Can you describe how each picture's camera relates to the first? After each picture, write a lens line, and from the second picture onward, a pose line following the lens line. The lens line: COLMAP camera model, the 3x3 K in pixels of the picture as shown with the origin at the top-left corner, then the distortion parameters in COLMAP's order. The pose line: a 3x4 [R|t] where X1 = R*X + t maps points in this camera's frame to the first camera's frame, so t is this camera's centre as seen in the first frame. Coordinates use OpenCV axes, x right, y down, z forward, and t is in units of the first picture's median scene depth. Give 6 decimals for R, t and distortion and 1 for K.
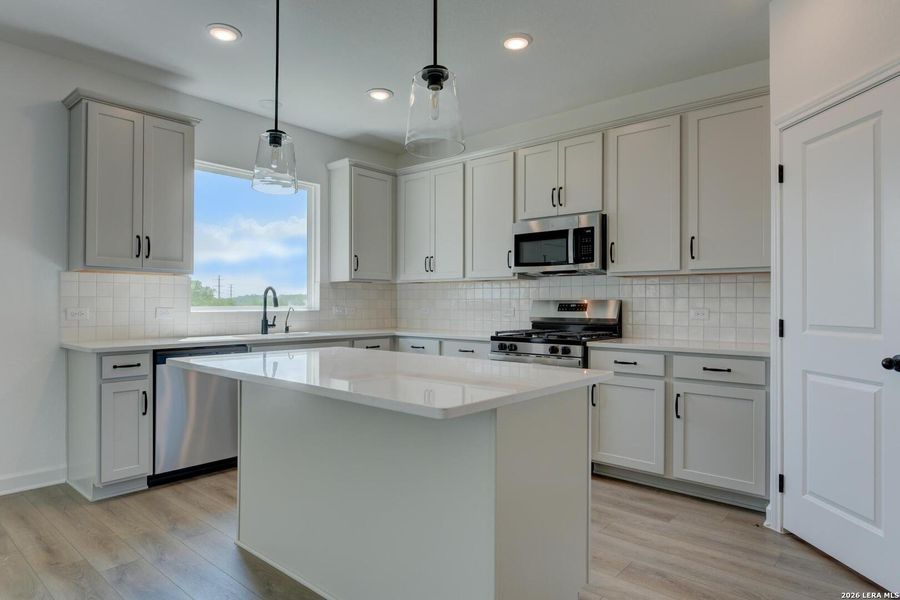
lens RADIAL K [[530.2, 0, 452.5], [0, 530.2, 300.3], [0, 0, 1]] dist [-0.002049, -0.001952]
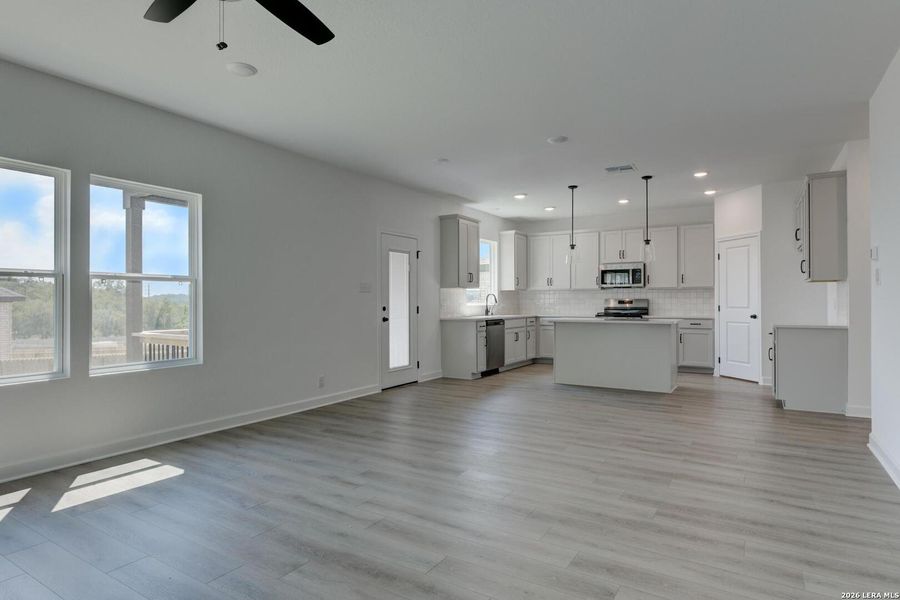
lens RADIAL K [[503.5, 0, 452.2], [0, 503.5, 301.2], [0, 0, 1]] dist [-0.005255, -0.000922]
pose [[0.986270, -0.005367, 0.165054, -0.959695], [0.004455, 0.999973, 0.005897, -0.008480], [-0.165081, -0.005081, 0.986267, -1.116465]]
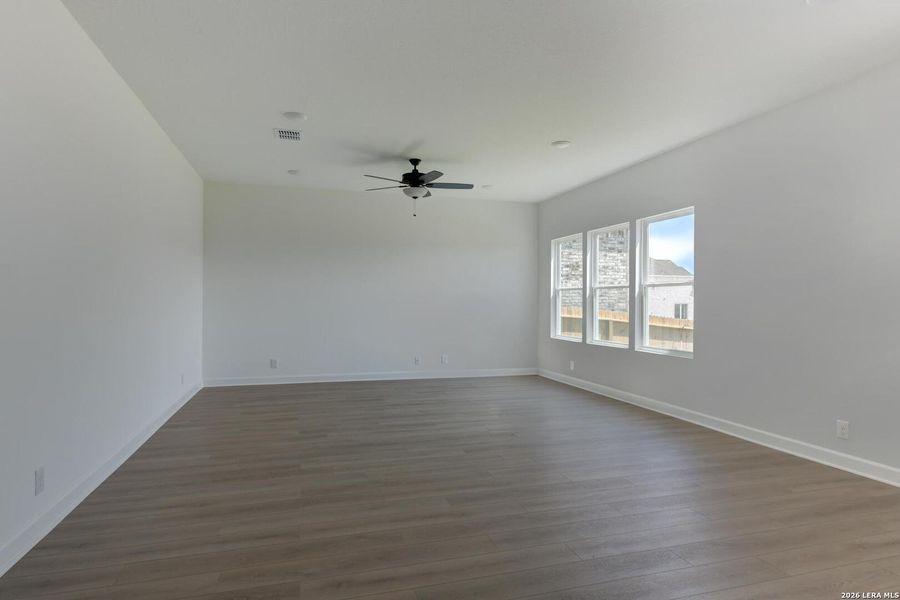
lens RADIAL K [[530.2, 0, 445.4], [0, 530.2, 301.7], [0, 0, 1]] dist [-0.002049, -0.001952]
pose [[-0.553454, -0.009169, -0.832829, 0.128578], [0.002809, 0.999913, -0.012875, 0.012353], [0.832875, -0.009465, -0.553380, 0.330552]]
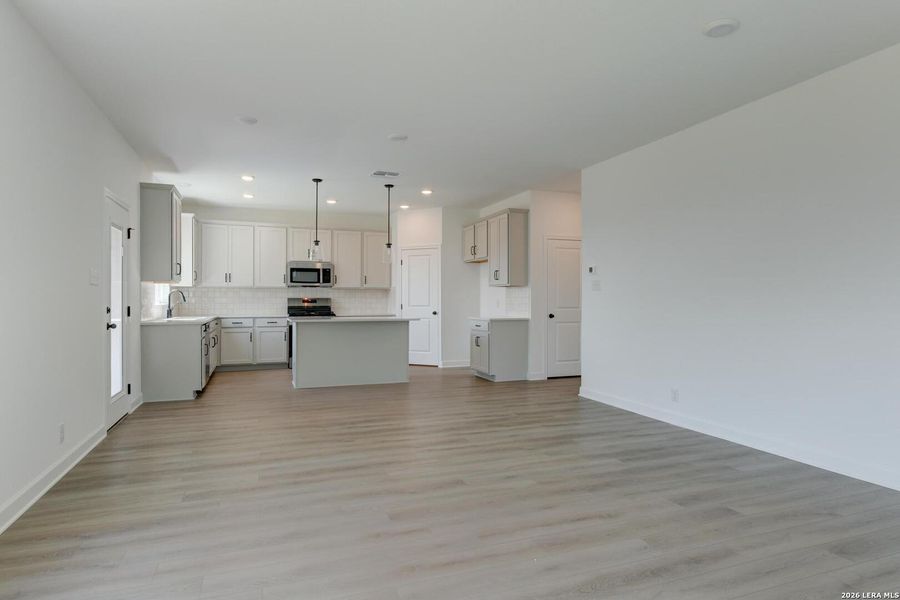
lens RADIAL K [[503.5, 0, 450.6], [0, 503.5, 299.9], [0, 0, 1]] dist [-0.005255, -0.000922]
pose [[0.469793, -0.001677, 0.882775, -1.554640], [-0.005205, 0.999976, 0.004670, -0.006562], [-0.882761, -0.006789, 0.469773, -0.607780]]
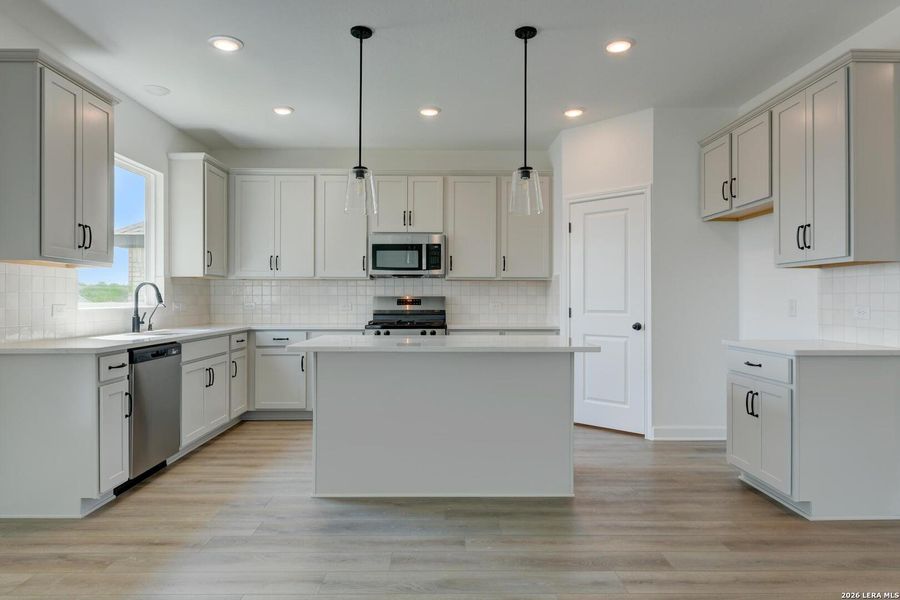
lens RADIAL K [[554.6, 0, 447.2], [0, 554.6, 298.9], [0, 0, 1]] dist [-0.006749, -0.000485]
pose [[0.747122, -0.001038, 0.664686, -0.691780], [-0.003288, 0.999981, 0.005257, -0.002373], [-0.664679, -0.006113, 0.747104, -0.101919]]
